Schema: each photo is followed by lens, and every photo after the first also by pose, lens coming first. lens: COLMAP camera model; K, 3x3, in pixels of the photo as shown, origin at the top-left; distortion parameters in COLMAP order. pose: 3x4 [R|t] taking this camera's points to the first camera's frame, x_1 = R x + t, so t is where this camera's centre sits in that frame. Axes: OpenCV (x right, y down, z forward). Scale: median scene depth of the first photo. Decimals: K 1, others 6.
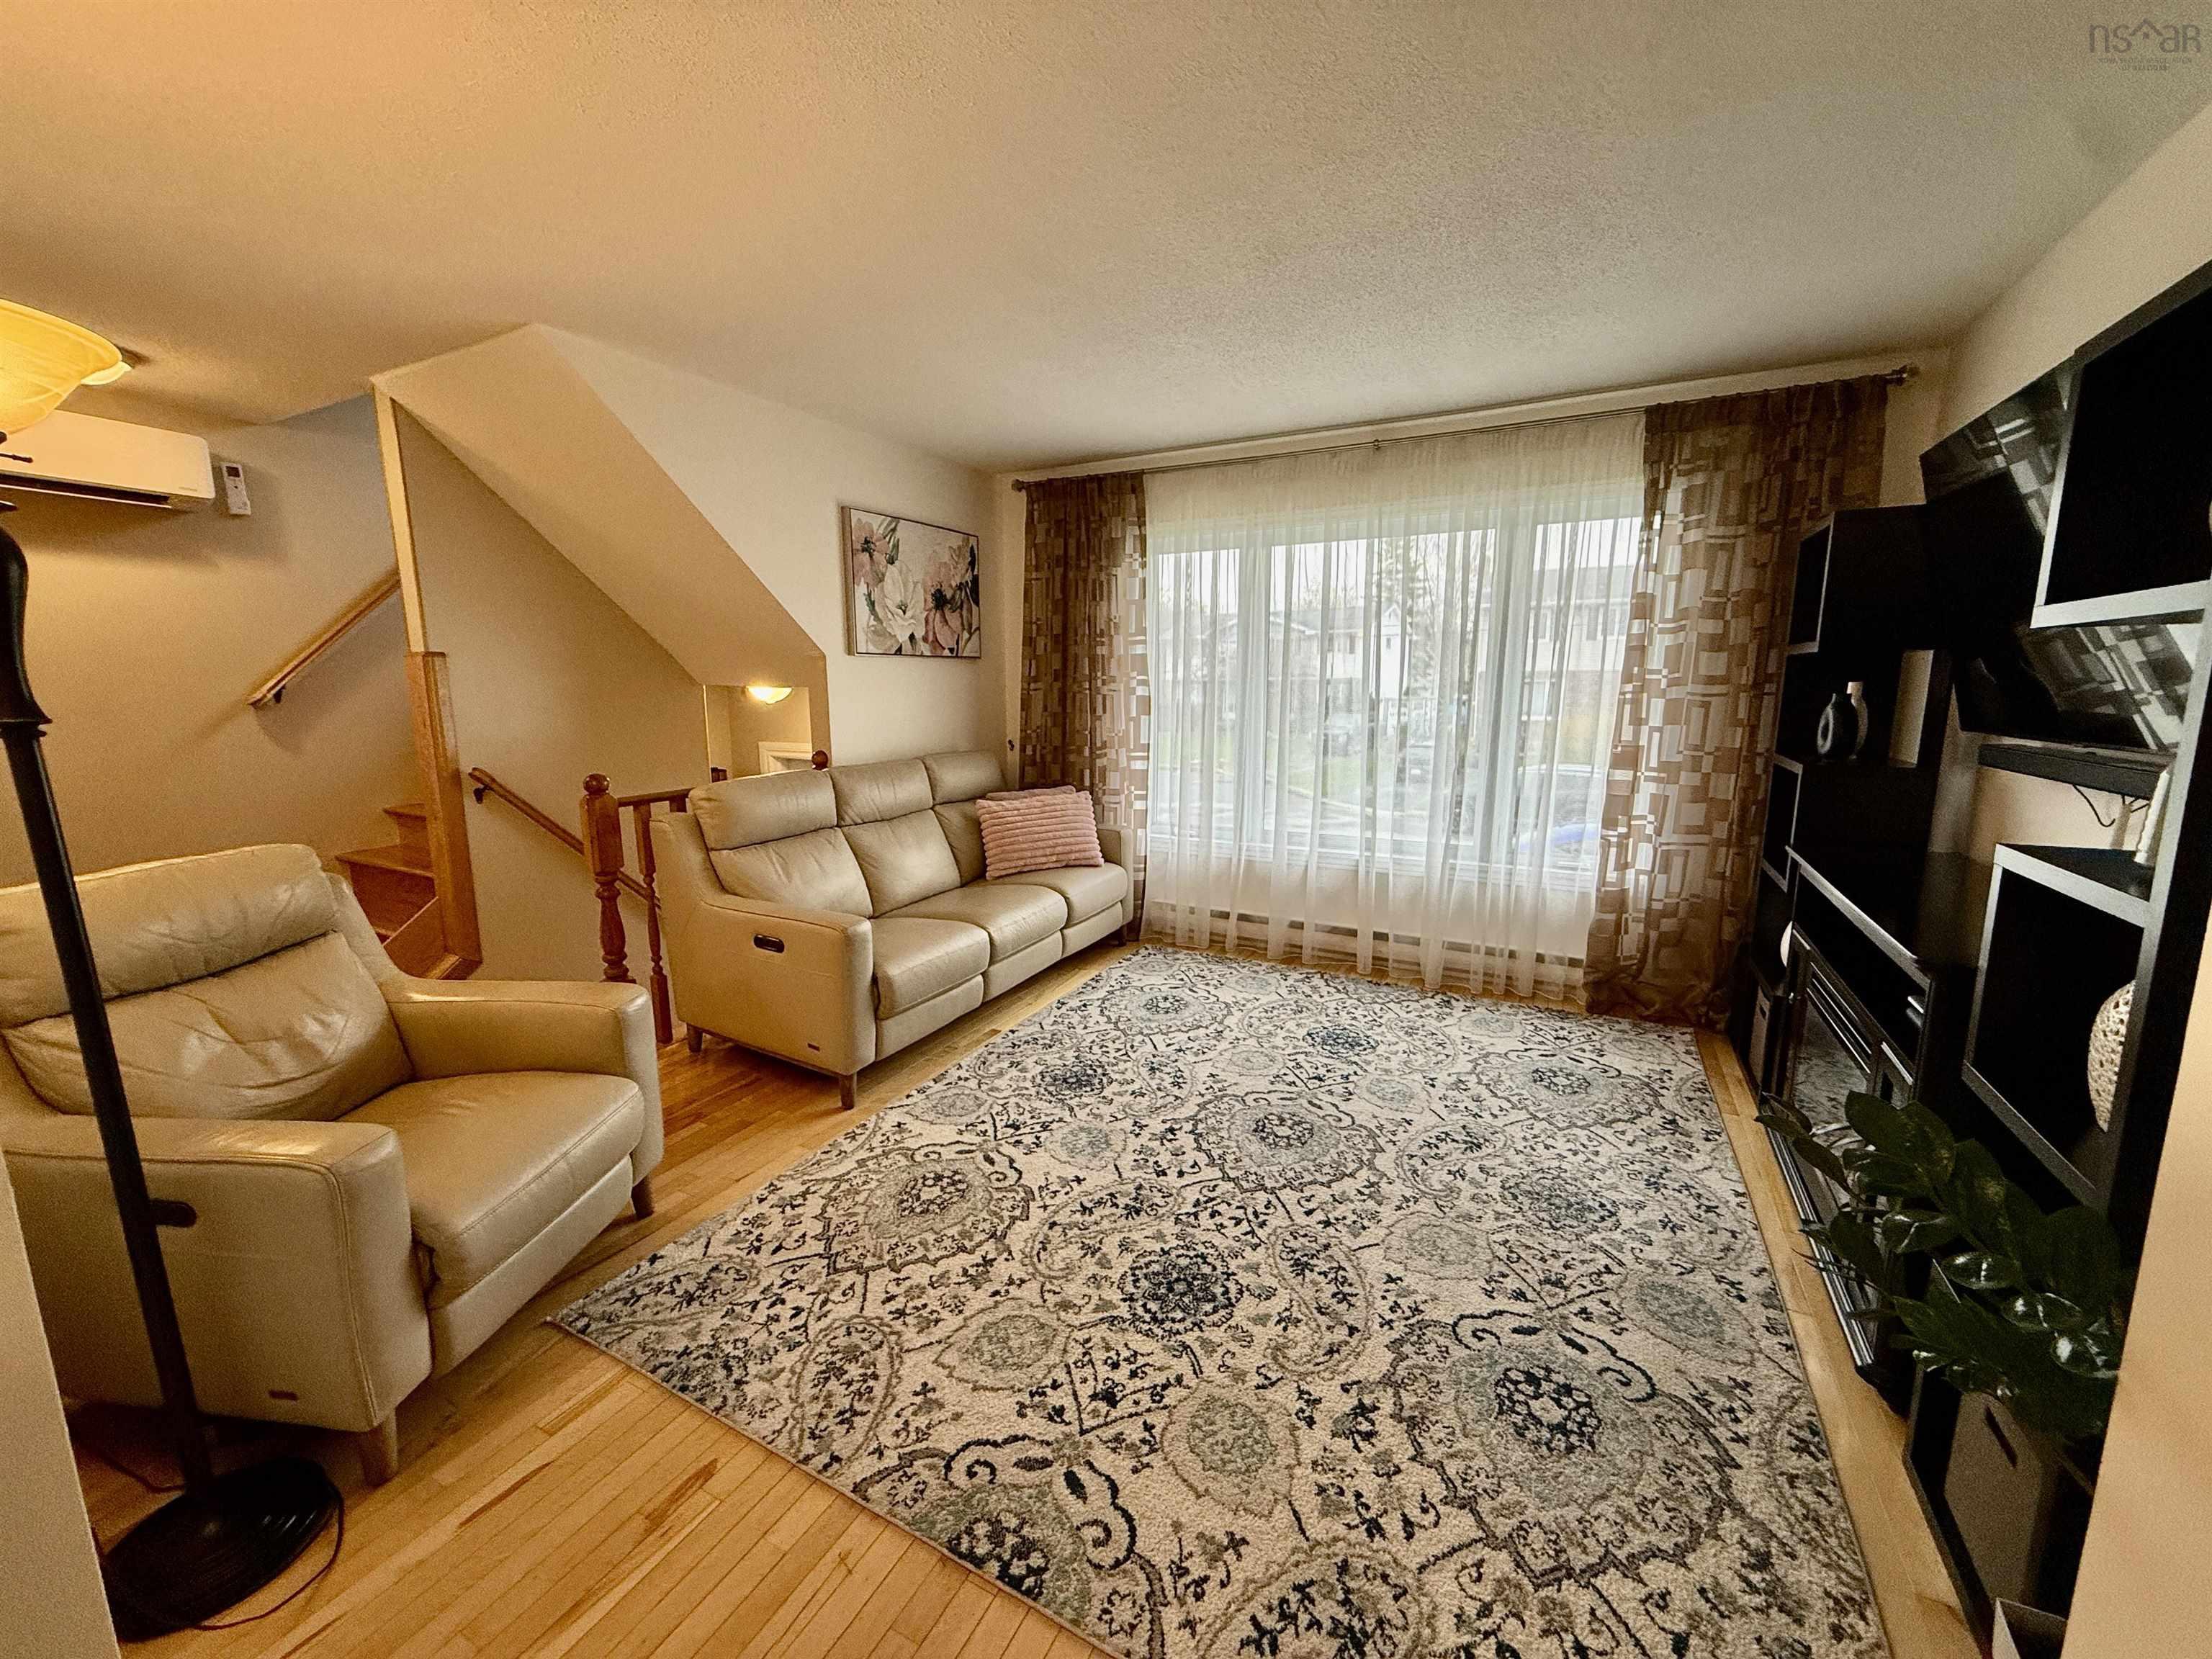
lens RADIAL K [[877.2, 0, 1099.6], [0, 877.2, 838.3], [0, 0, 1]] dist [0.001604, -0.000367]
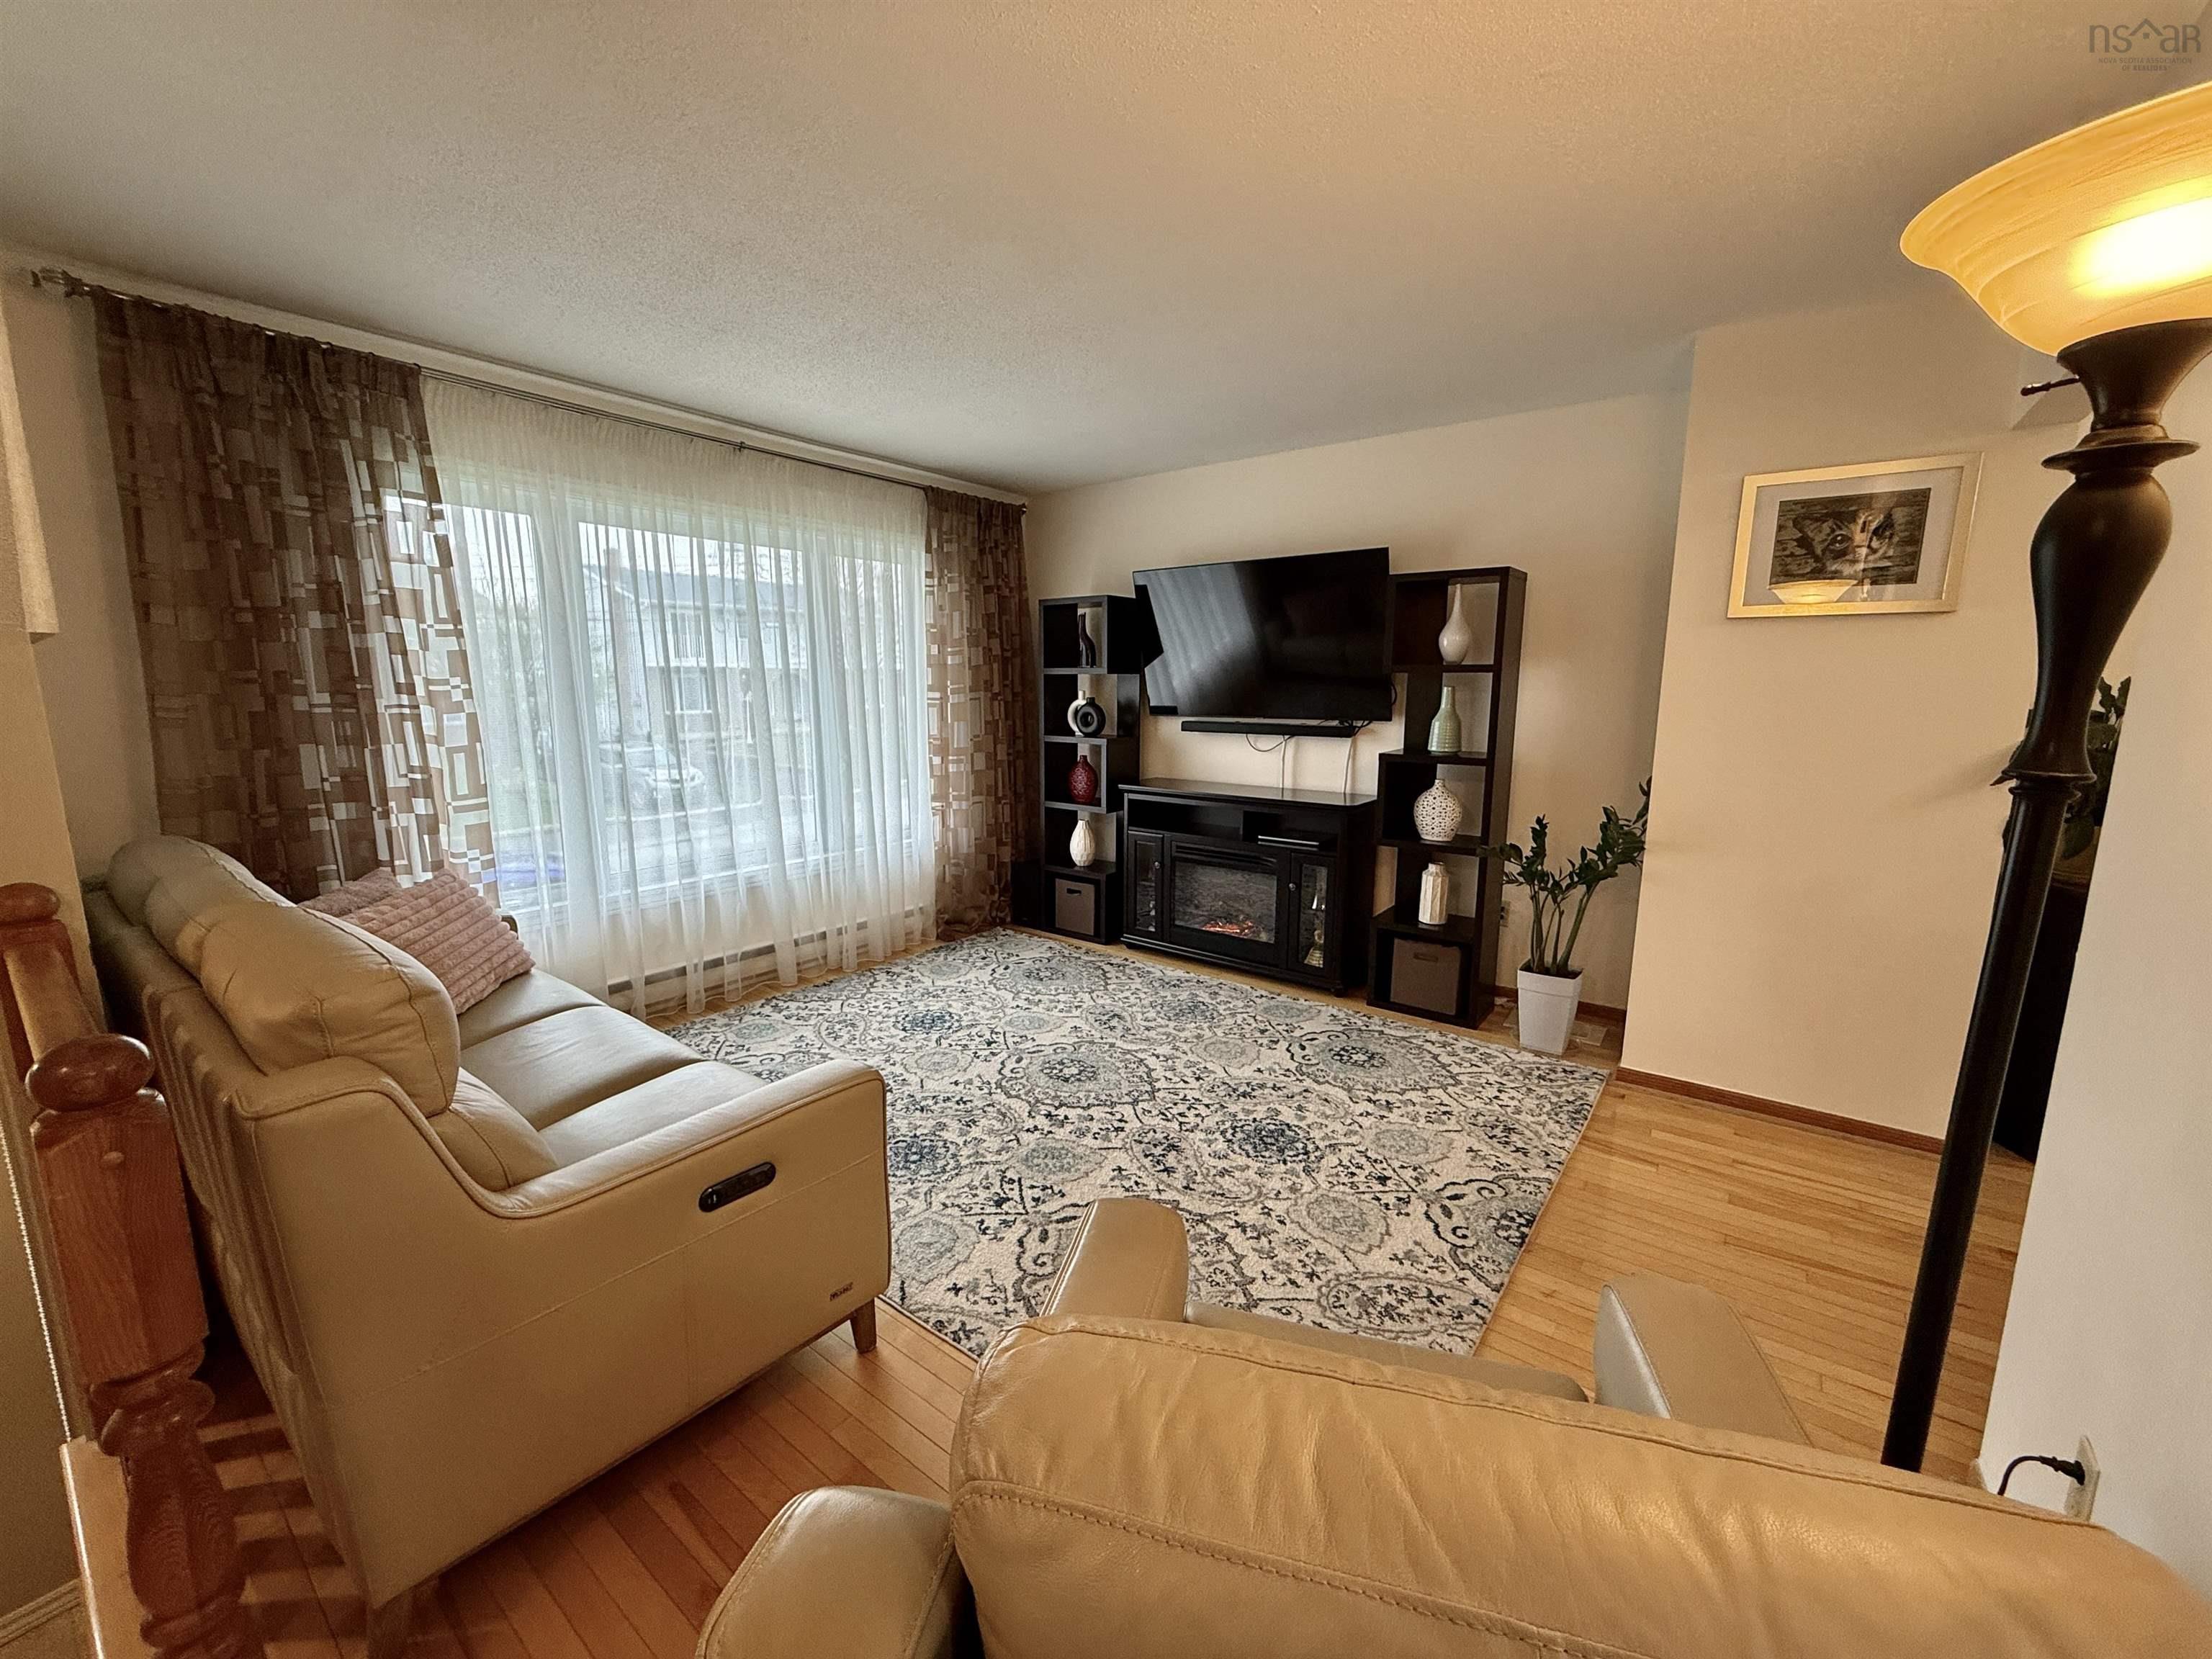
lens RADIAL K [[877.2, 0, 1101.9], [0, 877.2, 831.5], [0, 0, 1]] dist [0.001604, -0.000367]
pose [[0.155491, -0.162103, 0.974446, -0.975326], [0.171561, 0.975885, 0.134966, -0.148333], [-0.972825, 0.146191, 0.179552, 0.768373]]
